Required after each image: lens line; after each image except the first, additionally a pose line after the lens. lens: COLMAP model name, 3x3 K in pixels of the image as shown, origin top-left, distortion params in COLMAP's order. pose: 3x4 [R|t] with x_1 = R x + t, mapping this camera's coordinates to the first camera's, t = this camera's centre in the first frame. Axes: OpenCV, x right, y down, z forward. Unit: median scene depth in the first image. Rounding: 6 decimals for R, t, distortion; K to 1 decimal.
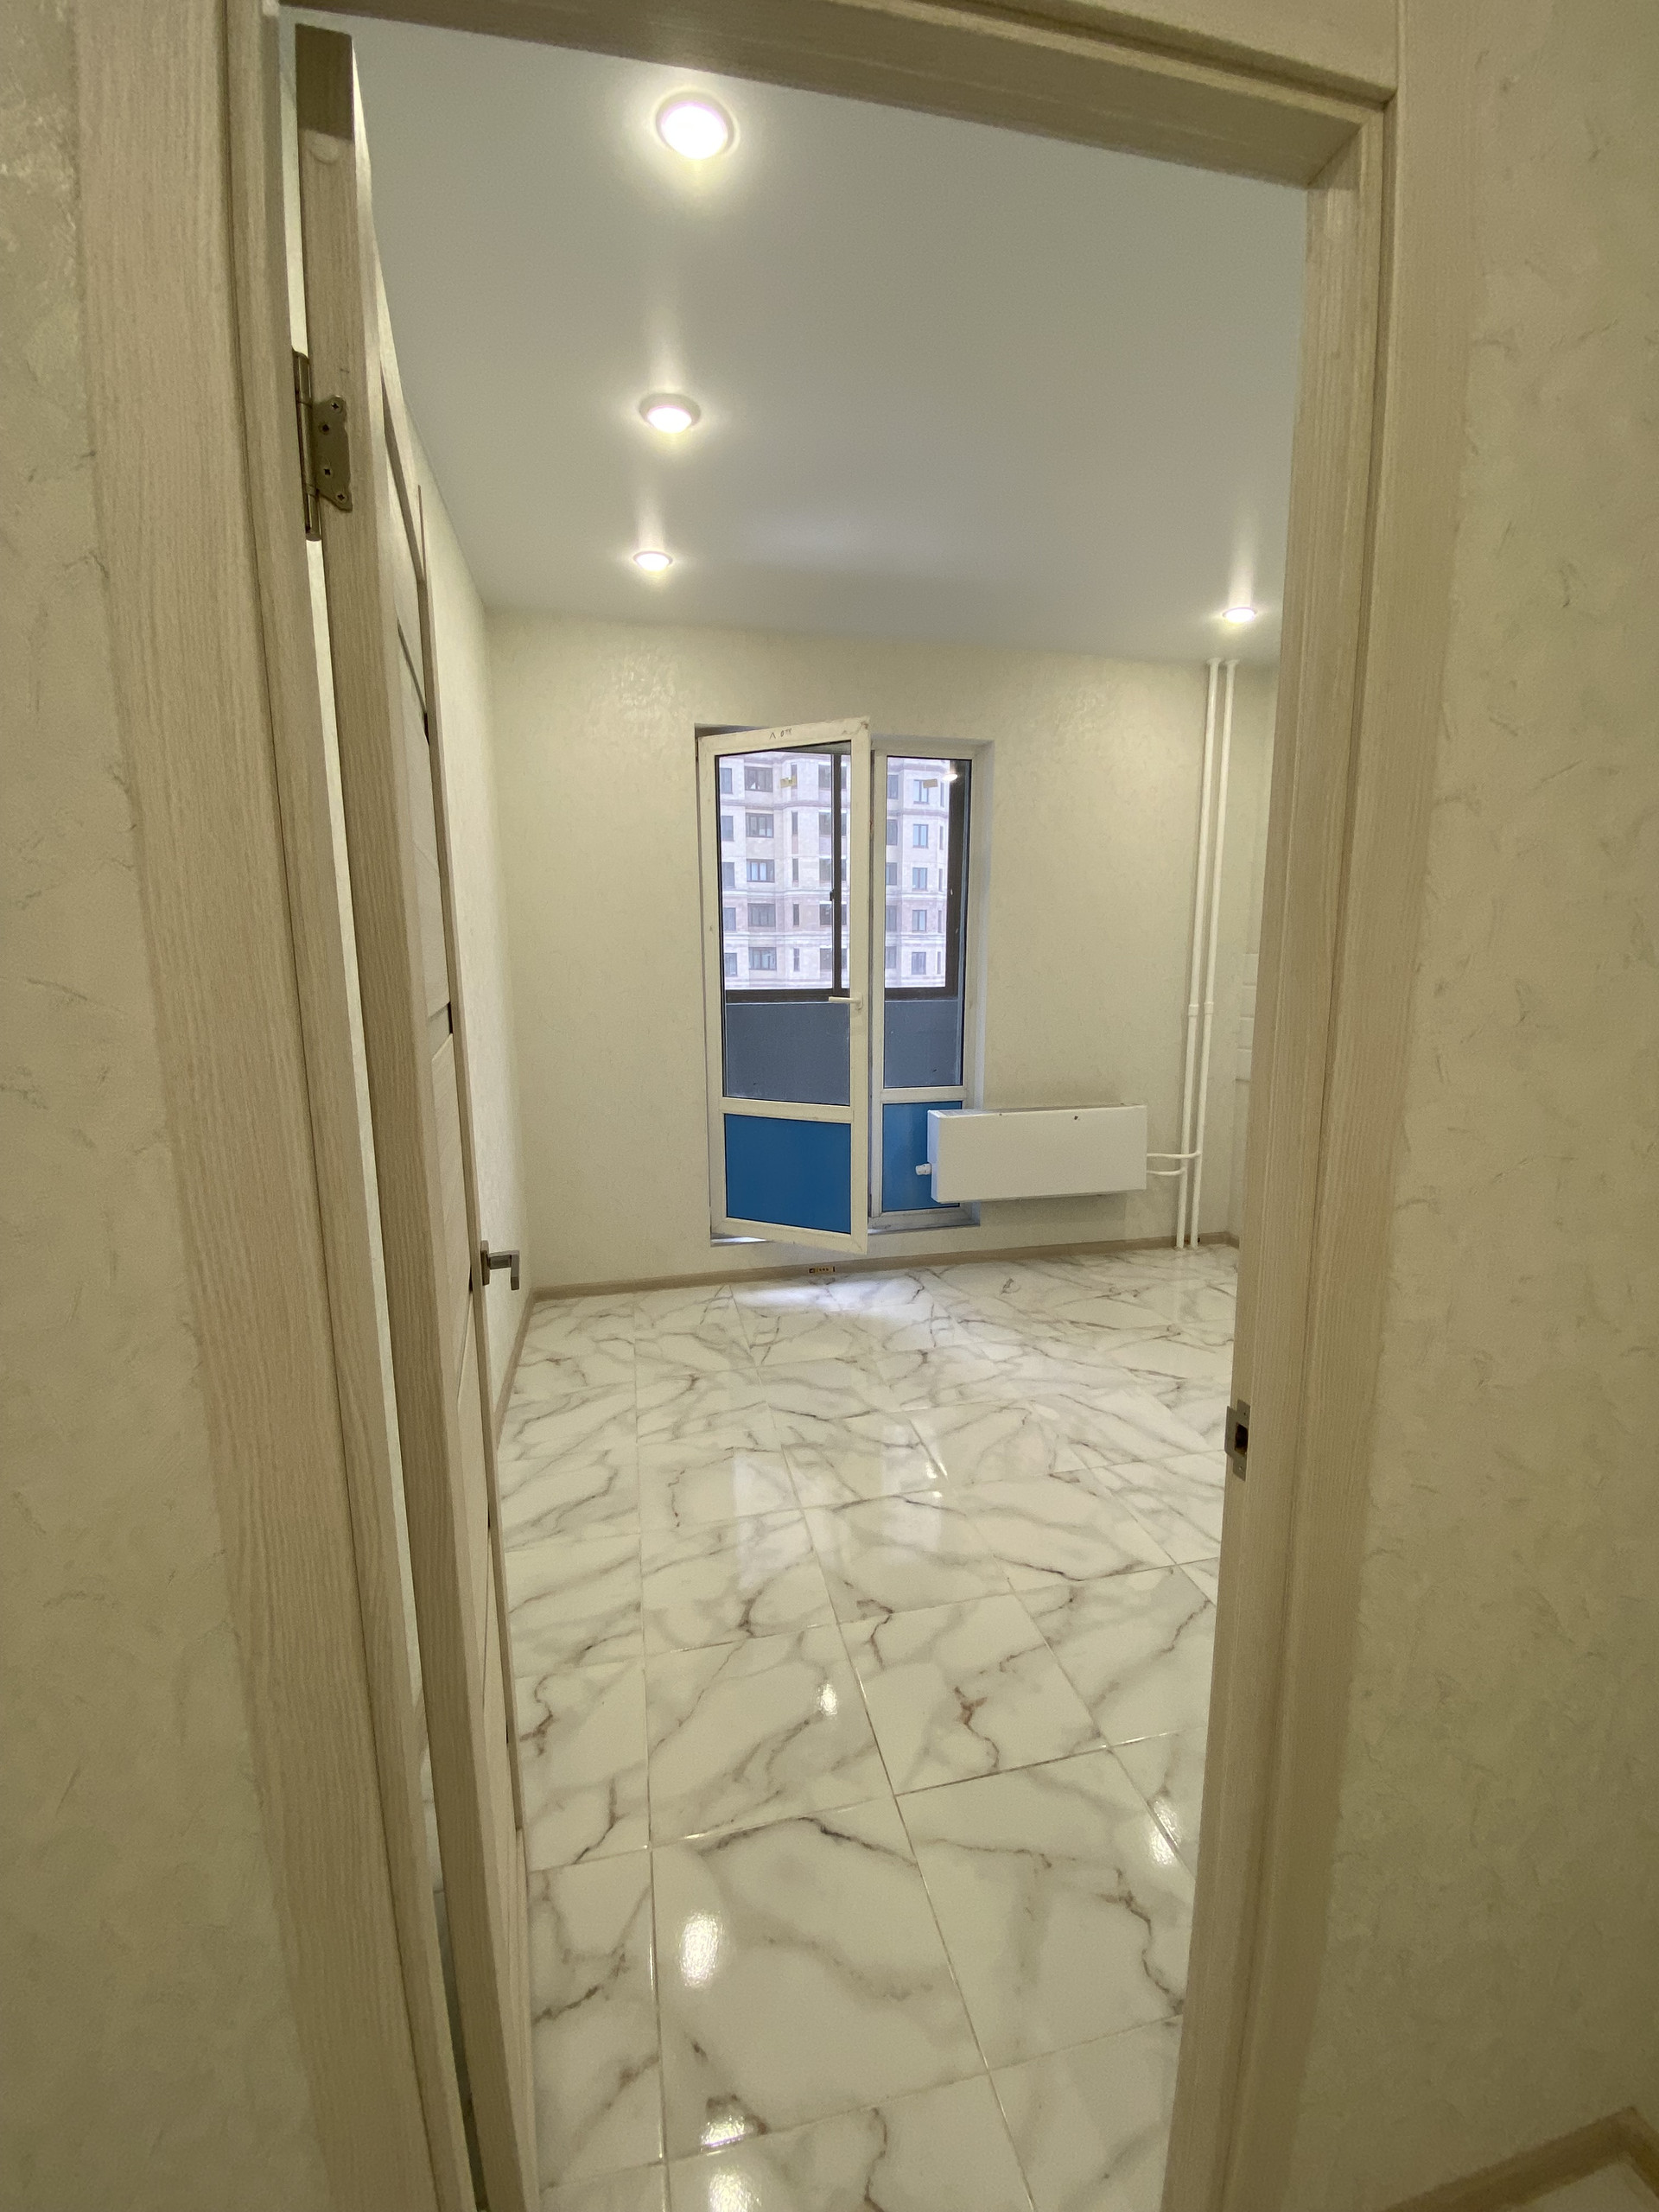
lens RADIAL K [[897.5, 0, 842.7], [0, 897.5, 1105.5], [0, 0, 1]] dist [0.019189, -0.018719]
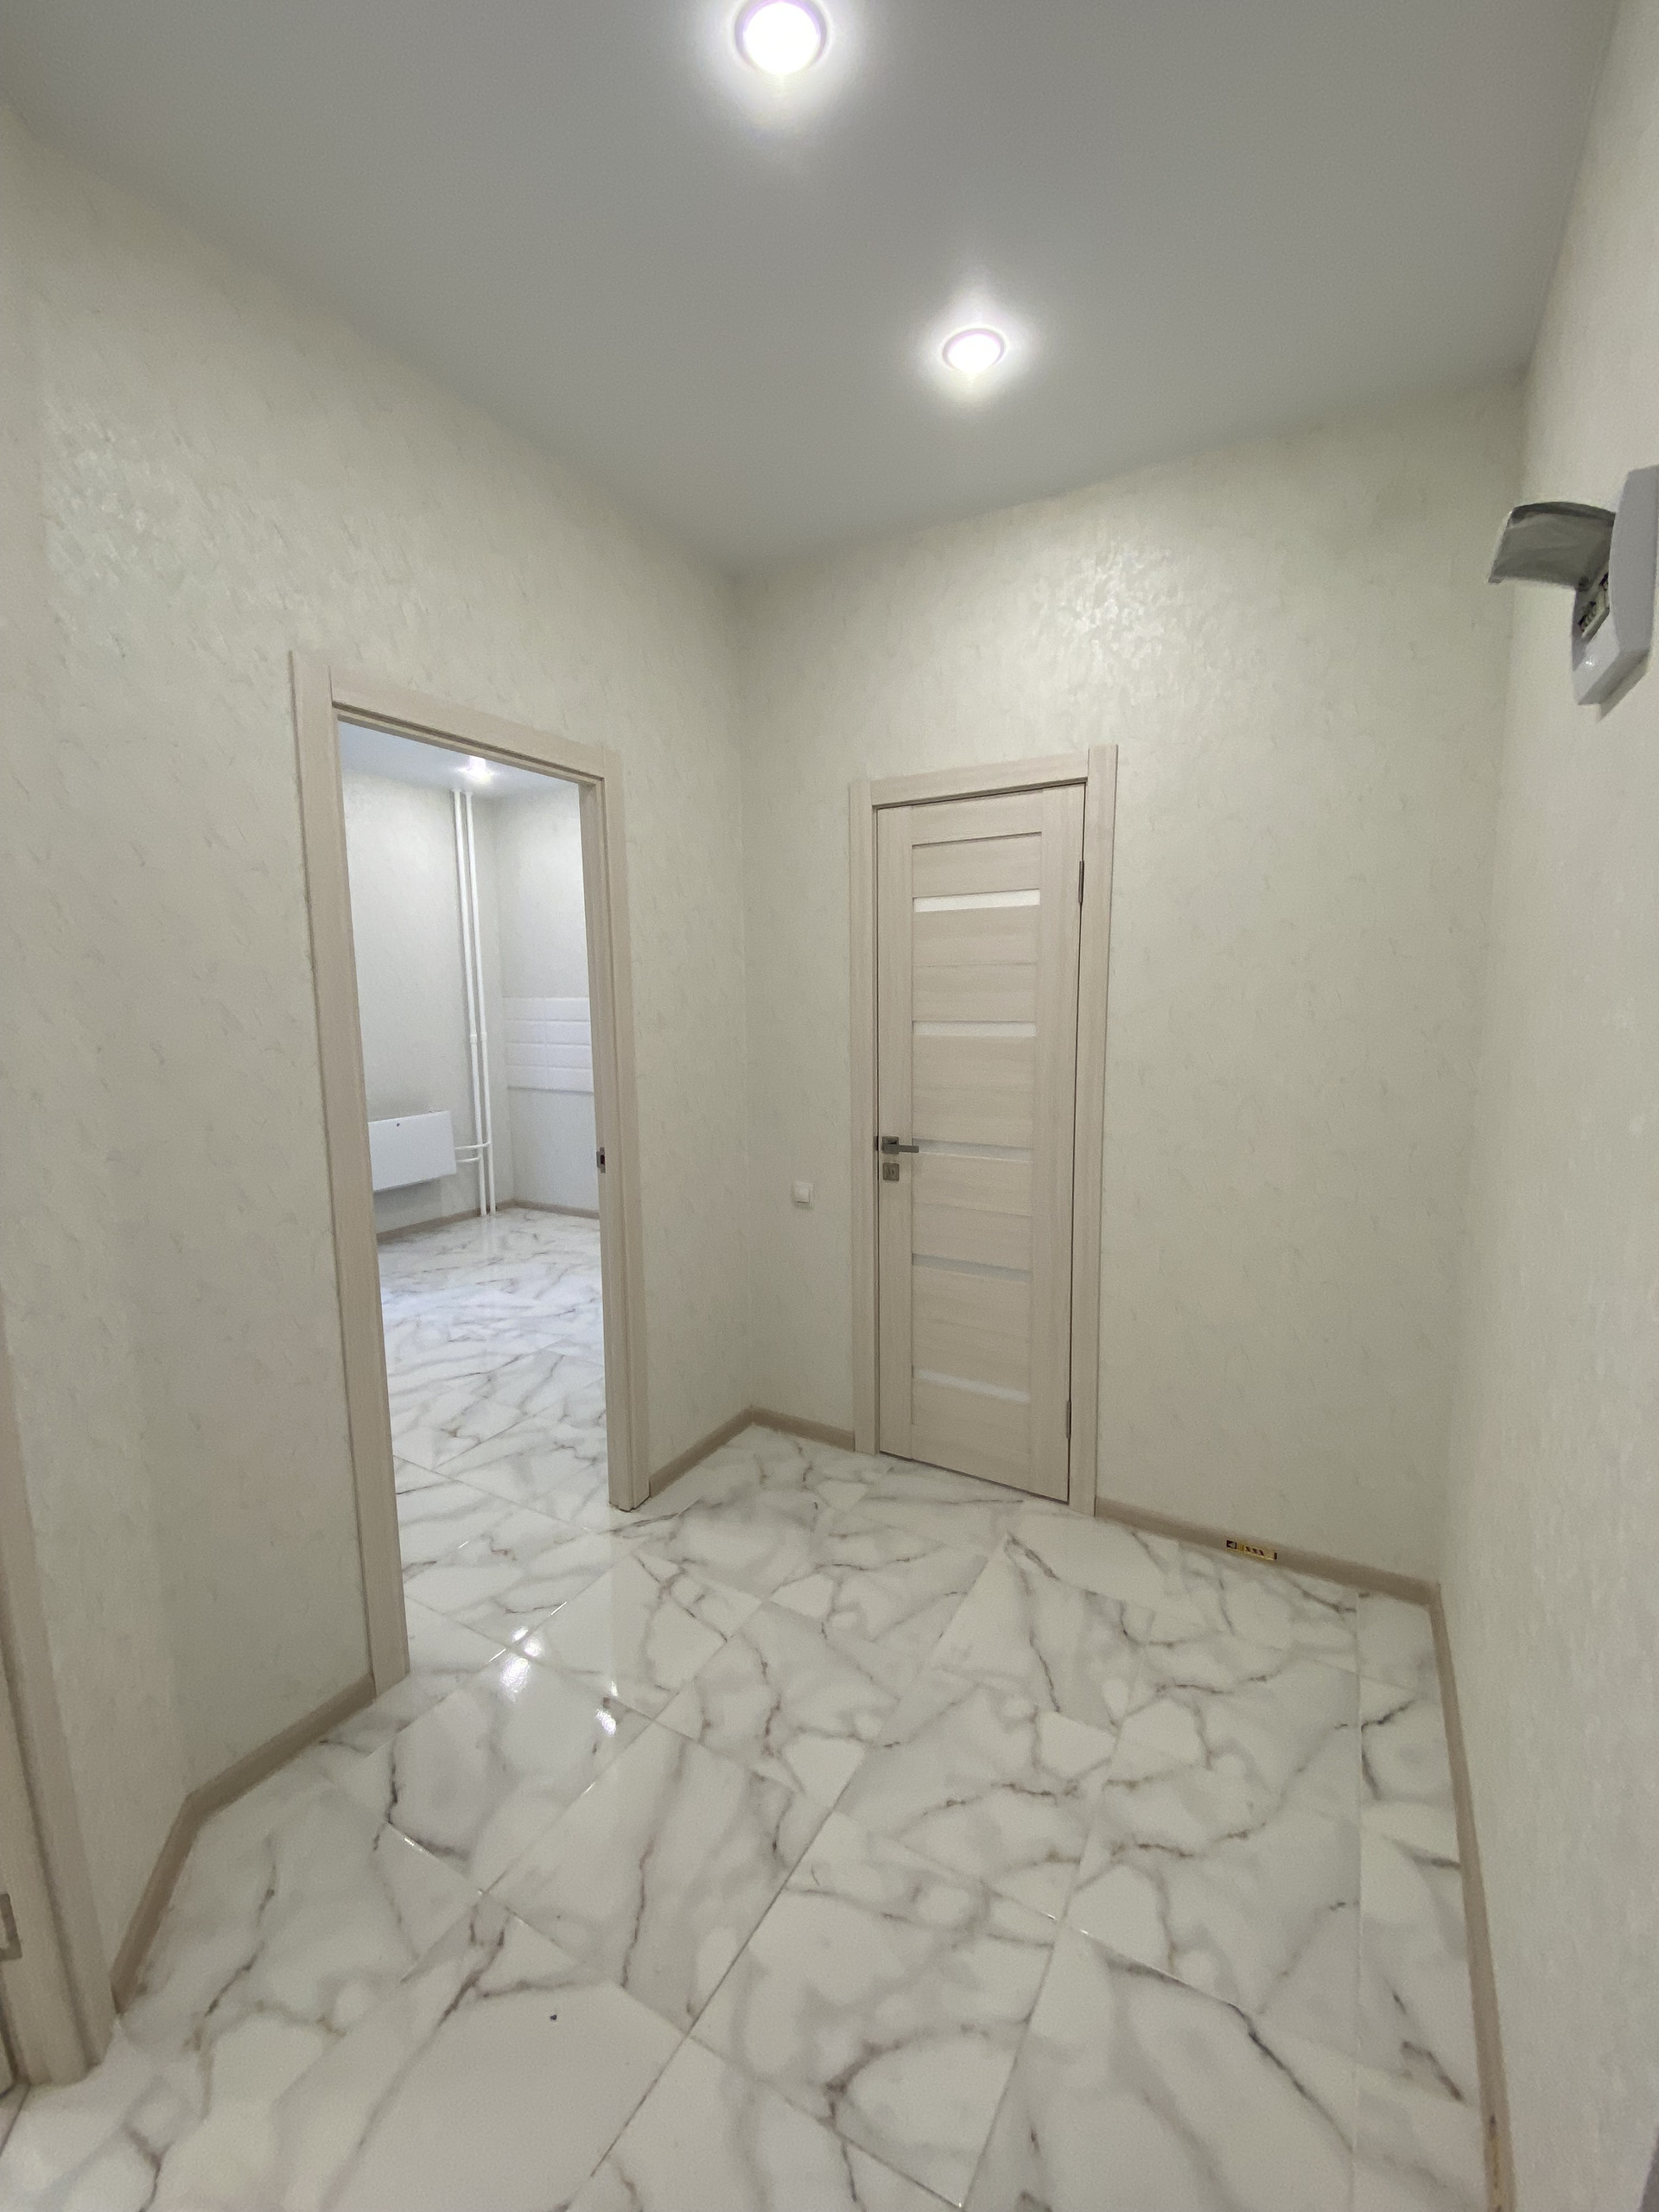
lens RADIAL K [[897.5, 0, 828.0], [0, 897.5, 1101.2], [0, 0, 1]] dist [0.019189, -0.018719]
pose [[0.686454, -0.088393, 0.721781, -0.380476], [0.124366, 0.992231, 0.003234, 0.081517], [-0.716459, 0.087545, 0.692114, -0.525617]]
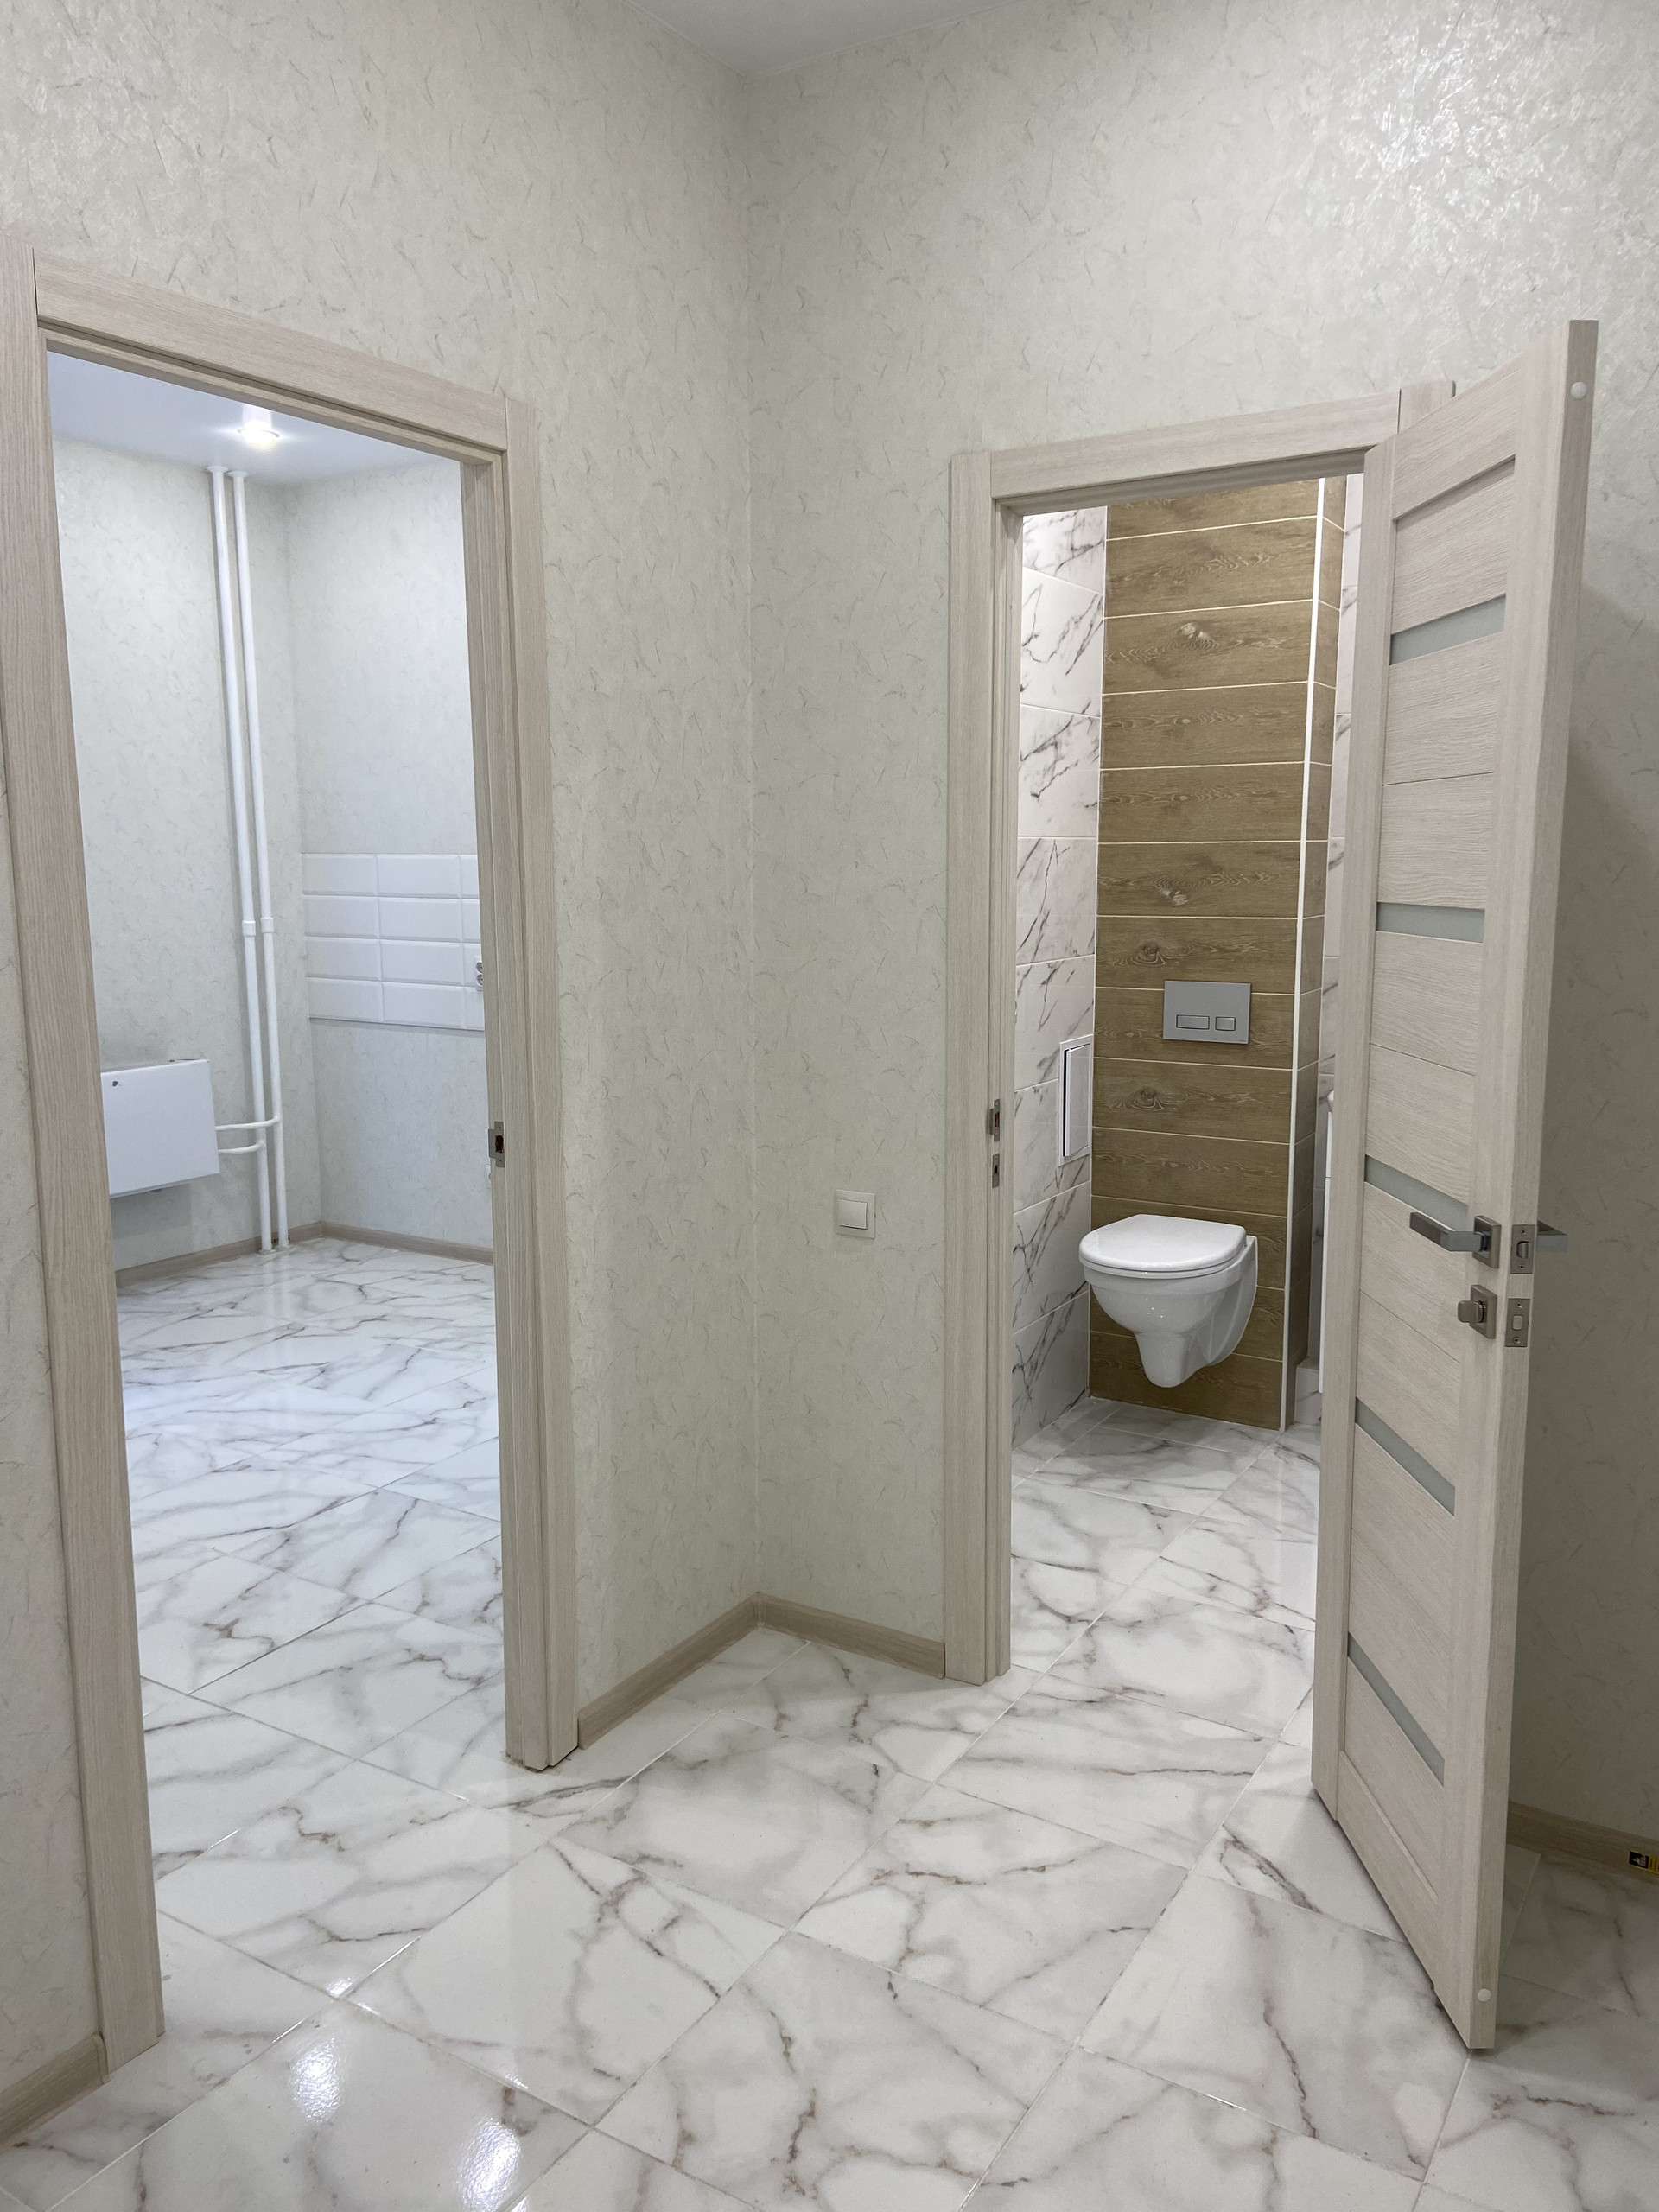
lens RADIAL K [[1677.7, 0, 823.4], [0, 1677.7, 1094.1], [0, 0, 1]] dist [0.057180, -0.059463]
pose [[0.714630, -0.098762, 0.692495, -0.411572], [0.115248, 0.993077, 0.022699, 0.086972], [-0.689943, 0.063587, 0.721065, -0.540704]]
